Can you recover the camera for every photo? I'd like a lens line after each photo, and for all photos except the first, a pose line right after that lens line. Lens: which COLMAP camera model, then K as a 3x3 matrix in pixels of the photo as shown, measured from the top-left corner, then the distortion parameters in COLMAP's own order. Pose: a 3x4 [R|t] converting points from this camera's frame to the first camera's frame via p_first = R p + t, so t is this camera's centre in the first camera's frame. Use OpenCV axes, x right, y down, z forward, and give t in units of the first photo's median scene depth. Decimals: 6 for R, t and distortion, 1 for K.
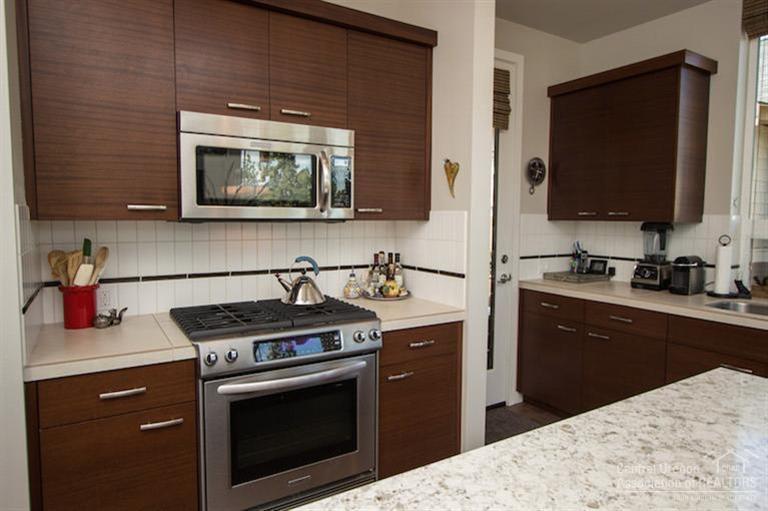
lens RADIAL K [[471.0, 0, 387.7], [0, 471.0, 248.0], [0, 0, 1]] dist [-0.004686, 0.001499]
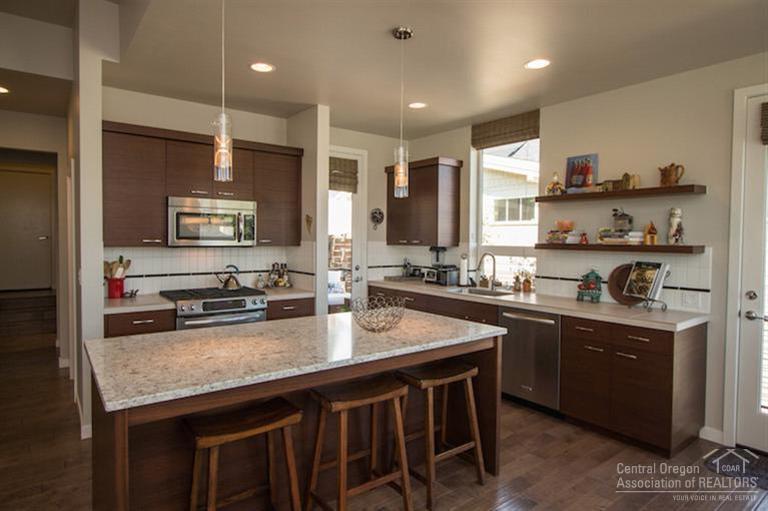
lens RADIAL K [[446.4, 0, 387.7], [0, 446.4, 250.3], [0, 0, 1]] dist [-0.007412, 0.002436]
pose [[0.995394, -0.001037, 0.095868, 0.355111], [0.004530, 0.999334, -0.036222, 0.033467], [-0.095767, 0.036489, 0.994735, -1.095165]]
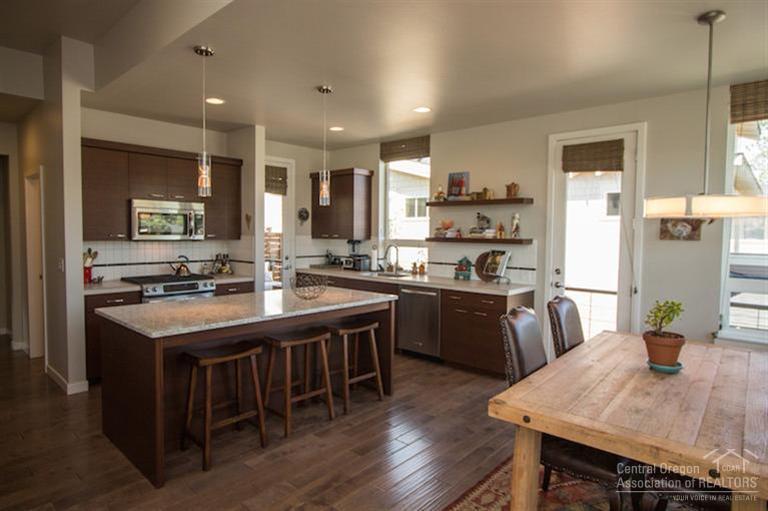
lens RADIAL K [[446.4, 0, 387.4], [0, 446.4, 251.6], [0, 0, 1]] dist [-0.007412, 0.002436]
pose [[0.963617, -0.009492, 0.267117, 0.262631], [0.014264, 0.999771, -0.015928, 0.060066], [-0.266905, 0.019159, 0.963532, -1.735353]]
